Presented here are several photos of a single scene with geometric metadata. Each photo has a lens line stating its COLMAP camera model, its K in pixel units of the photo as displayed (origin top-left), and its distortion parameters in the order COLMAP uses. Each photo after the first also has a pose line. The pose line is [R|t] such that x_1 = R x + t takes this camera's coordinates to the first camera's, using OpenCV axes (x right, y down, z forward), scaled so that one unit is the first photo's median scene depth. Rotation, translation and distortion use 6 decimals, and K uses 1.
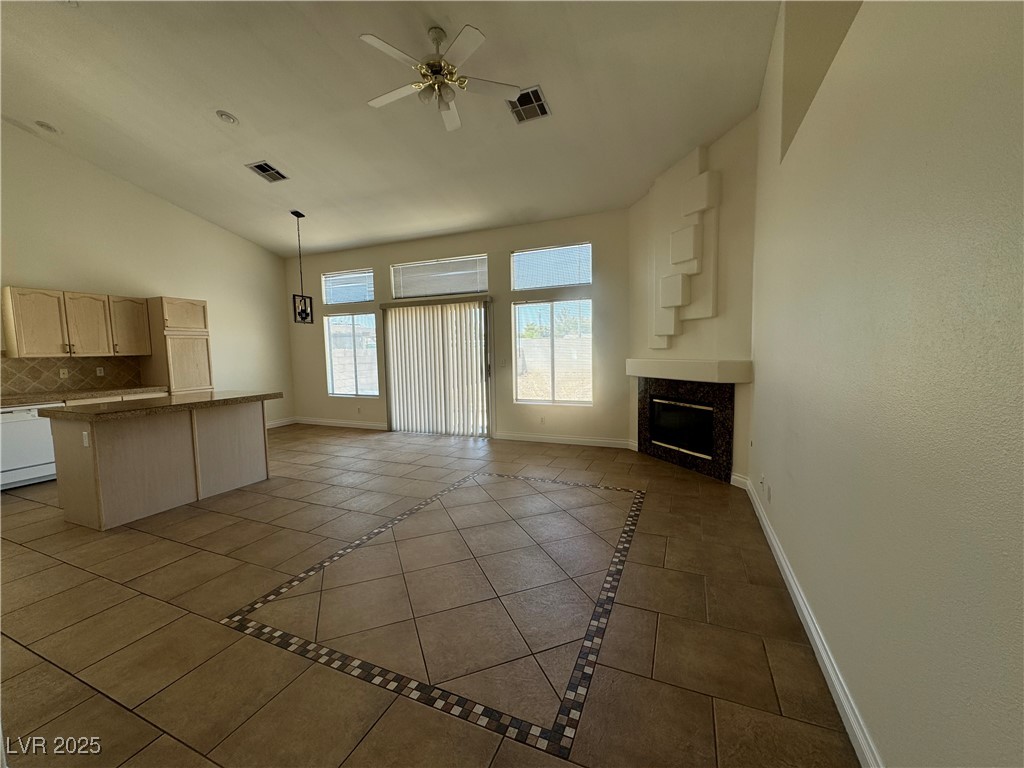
lens RADIAL K [[409.7, 0, 511.7], [0, 409.7, 383.0], [0, 0, 1]] dist [-0.002119, 0.000526]
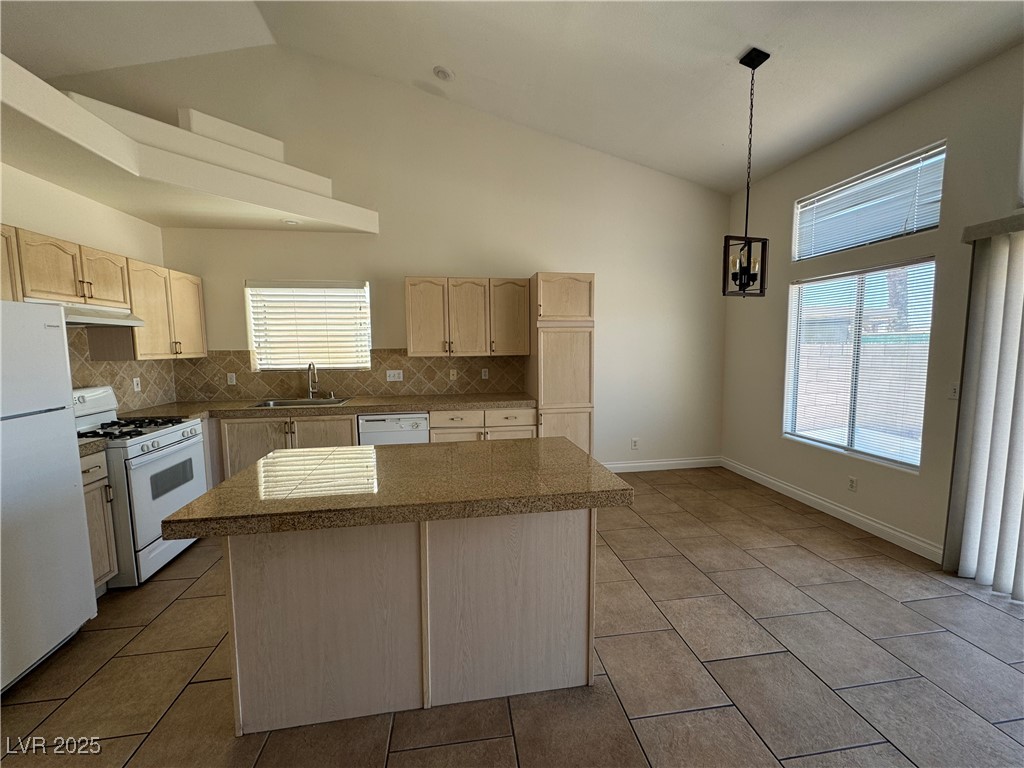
lens RADIAL K [[409.7, 0, 511.9], [0, 409.7, 383.6], [0, 0, 1]] dist [-0.002119, 0.000526]
pose [[0.525367, 0.093336, -0.845741, -0.285040], [-0.071365, 0.995297, 0.065510, -0.068689], [0.847877, 0.025940, 0.529557, 0.628666]]
